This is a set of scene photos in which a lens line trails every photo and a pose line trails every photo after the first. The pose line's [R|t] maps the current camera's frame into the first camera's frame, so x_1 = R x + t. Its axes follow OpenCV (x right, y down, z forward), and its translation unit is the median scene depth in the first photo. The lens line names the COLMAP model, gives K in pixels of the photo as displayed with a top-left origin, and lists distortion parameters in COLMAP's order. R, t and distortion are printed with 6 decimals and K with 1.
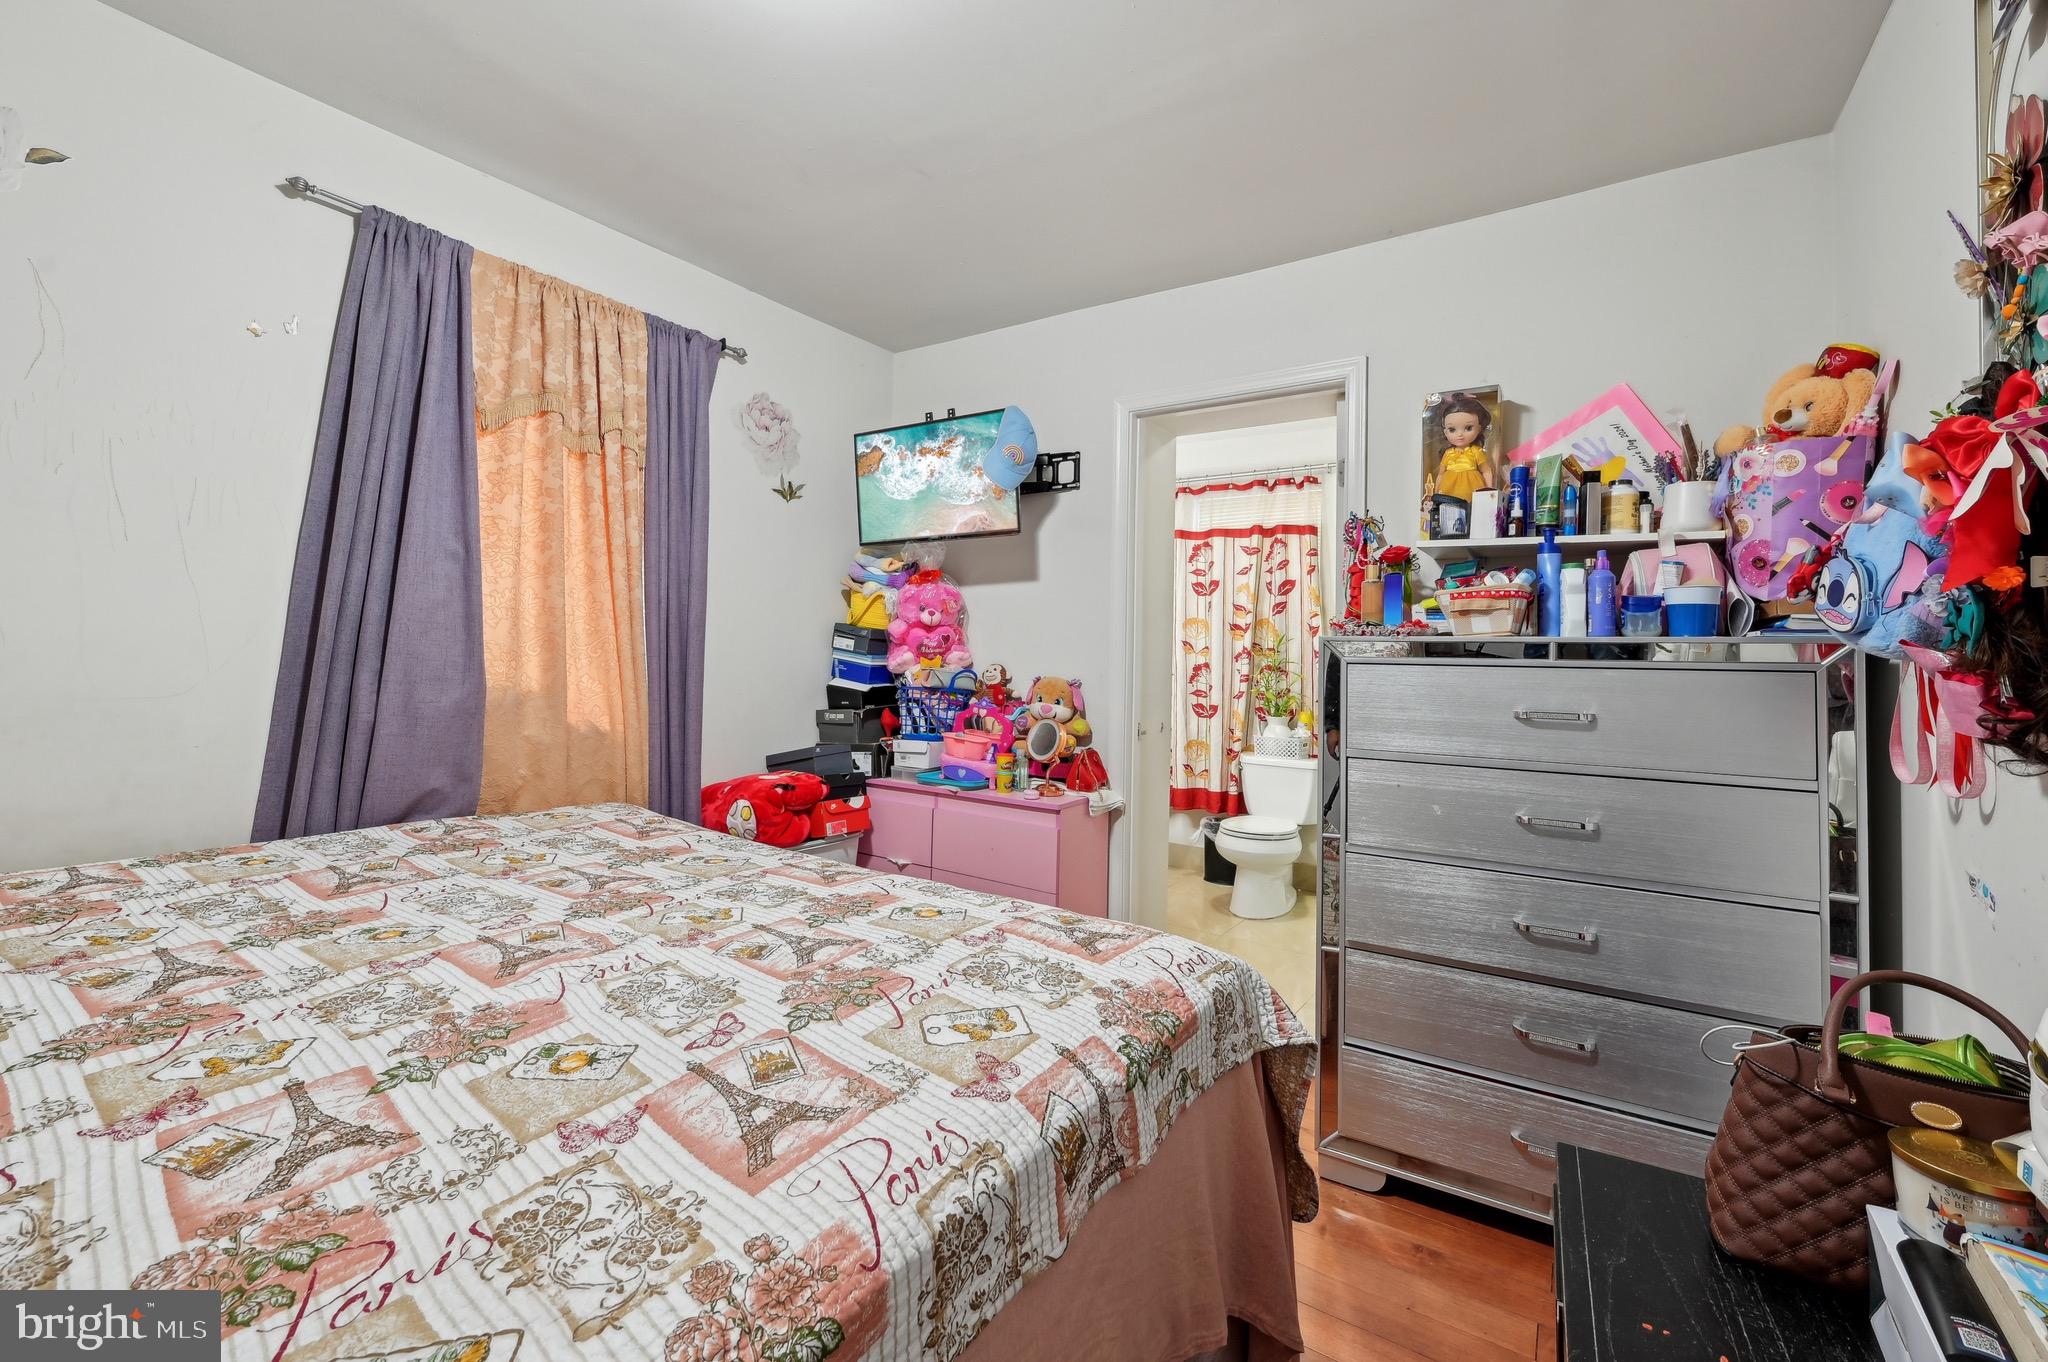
lens RADIAL K [[811.1, 0, 1023.1], [0, 811.1, 661.5], [0, 0, 1]] dist [-0.002824, 0.000151]
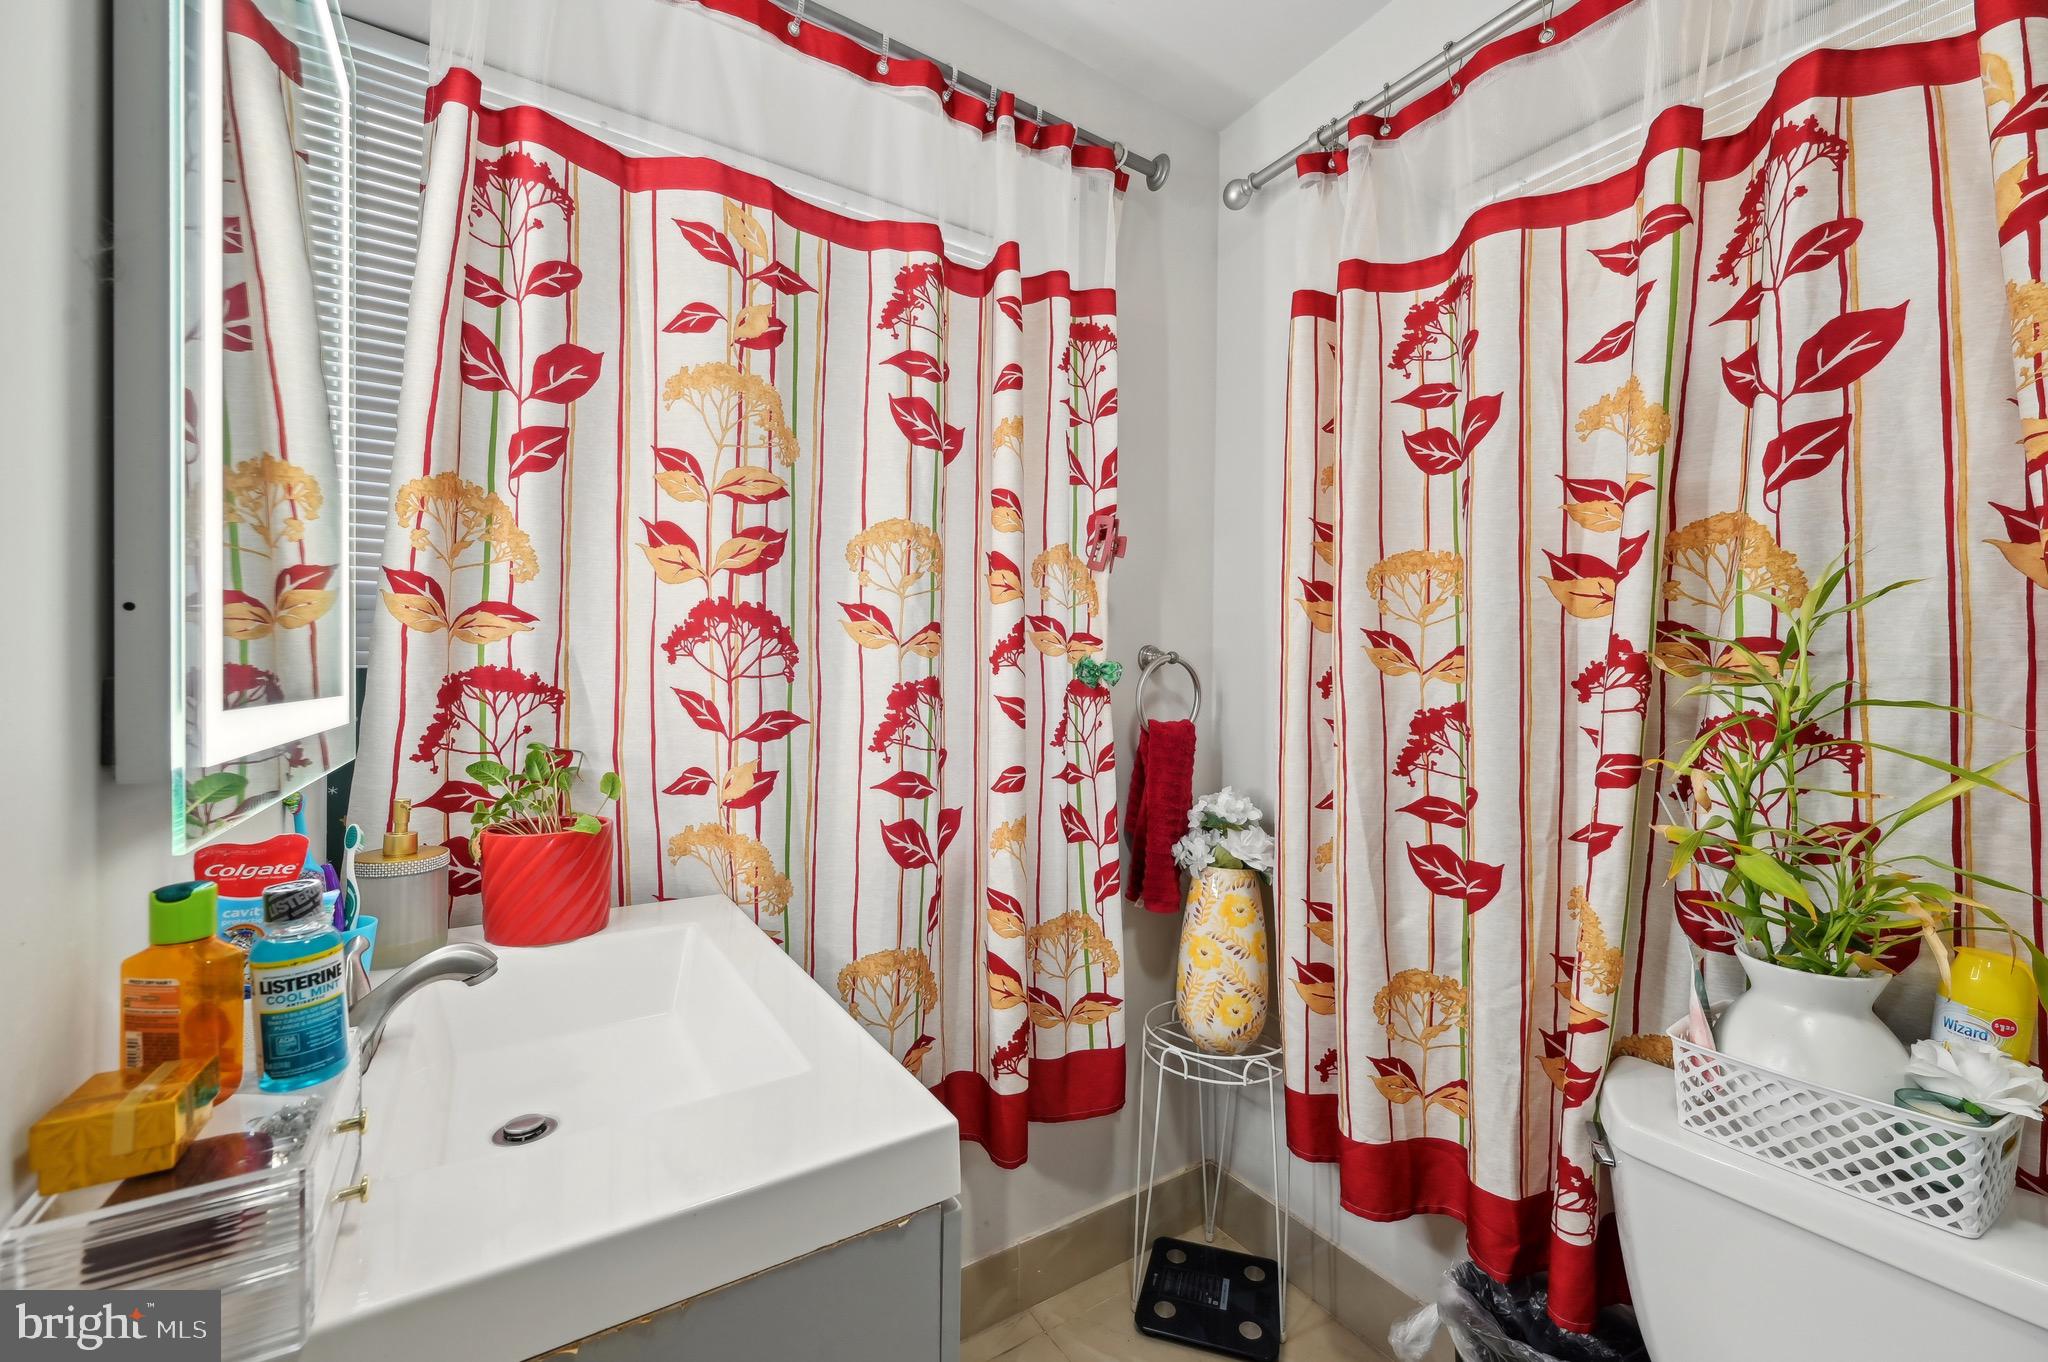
lens RADIAL K [[811.1, 0, 1031.1], [0, 811.1, 687.3], [0, 0, 1]] dist [-0.002824, 0.000151]
pose [[0.929450, -0.008794, -0.368844, 0.196024], [0.002267, 0.999833, -0.018125, 0.000264], [0.368942, 0.016010, 0.929315, 0.698994]]
